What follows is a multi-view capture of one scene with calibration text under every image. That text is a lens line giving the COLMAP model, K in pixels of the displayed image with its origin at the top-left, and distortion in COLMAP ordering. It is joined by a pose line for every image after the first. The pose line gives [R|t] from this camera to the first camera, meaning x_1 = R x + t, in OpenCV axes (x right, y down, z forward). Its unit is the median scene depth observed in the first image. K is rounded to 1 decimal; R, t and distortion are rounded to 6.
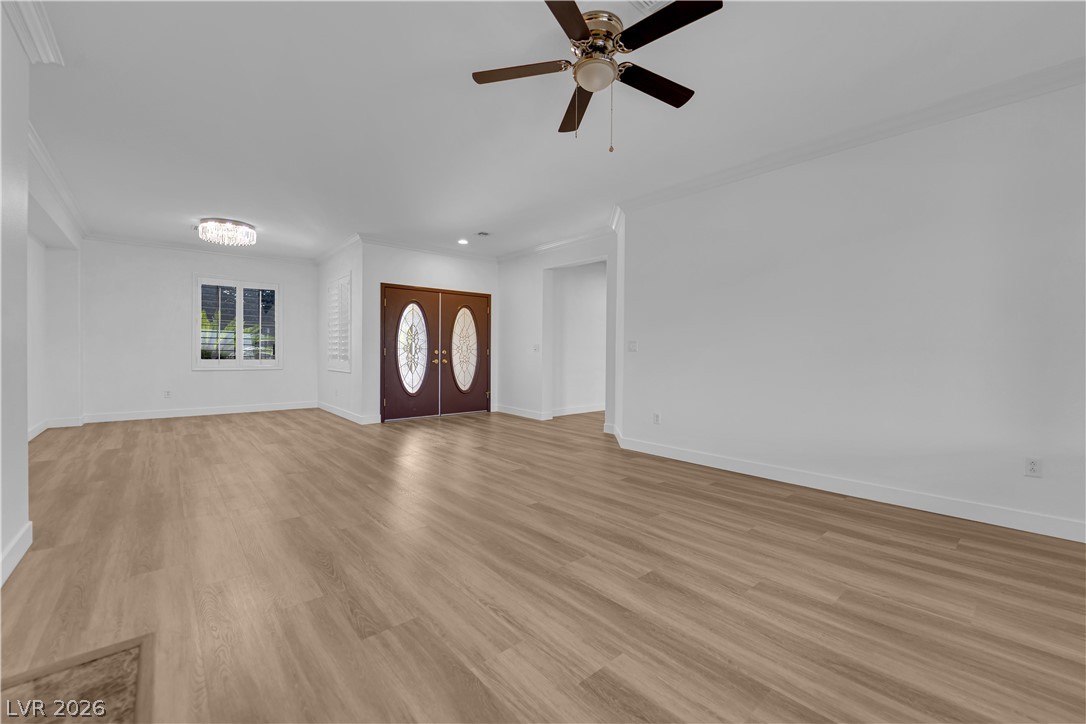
lens RADIAL K [[438.6, 0, 551.4], [0, 438.6, 358.7], [0, 0, 1]] dist [-0.010811, -0.003157]
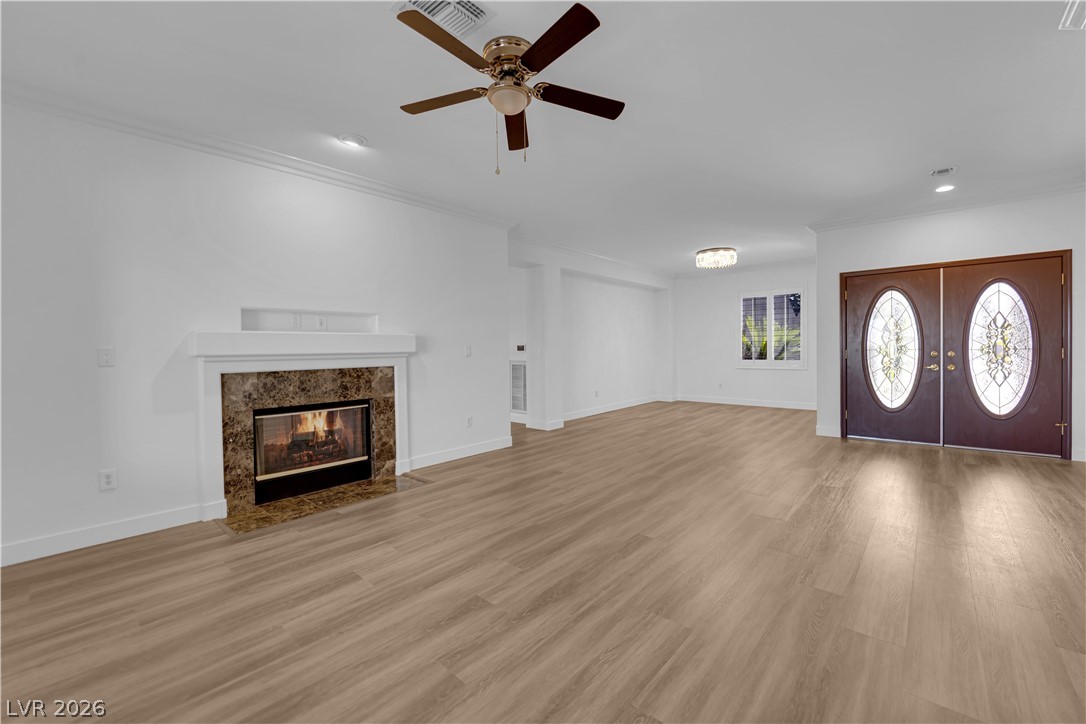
lens RADIAL K [[440.1, 0, 545.6], [0, 440.1, 362.2], [0, 0, 1]] dist [-0.014027, -0.001391]
pose [[0.117483, 0.021560, -0.992841, 0.937027], [0.001238, 0.999760, 0.021857, -0.049179], [0.993074, -0.003797, 0.117428, 0.798569]]
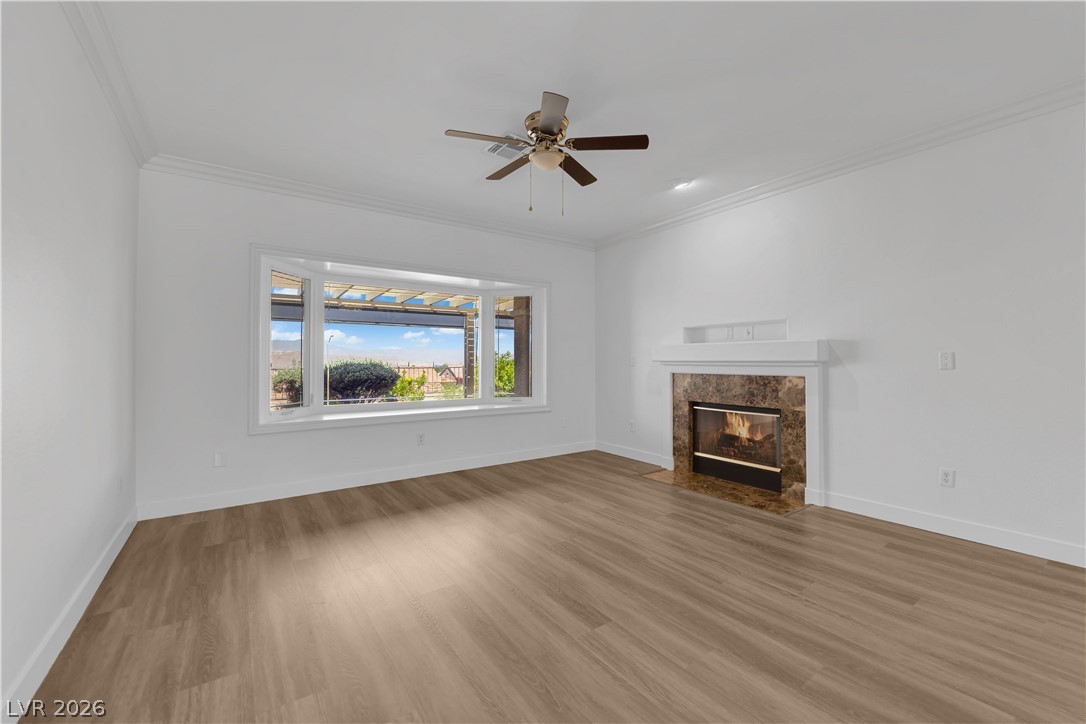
lens RADIAL K [[440.1, 0, 548.2], [0, 440.1, 360.0], [0, 0, 1]] dist [-0.014027, -0.001391]
pose [[-0.993922, -0.003709, 0.110026, -0.037490], [-0.002224, 0.999905, 0.013622, -0.069779], [-0.110066, 0.013294, -0.993835, 1.880987]]
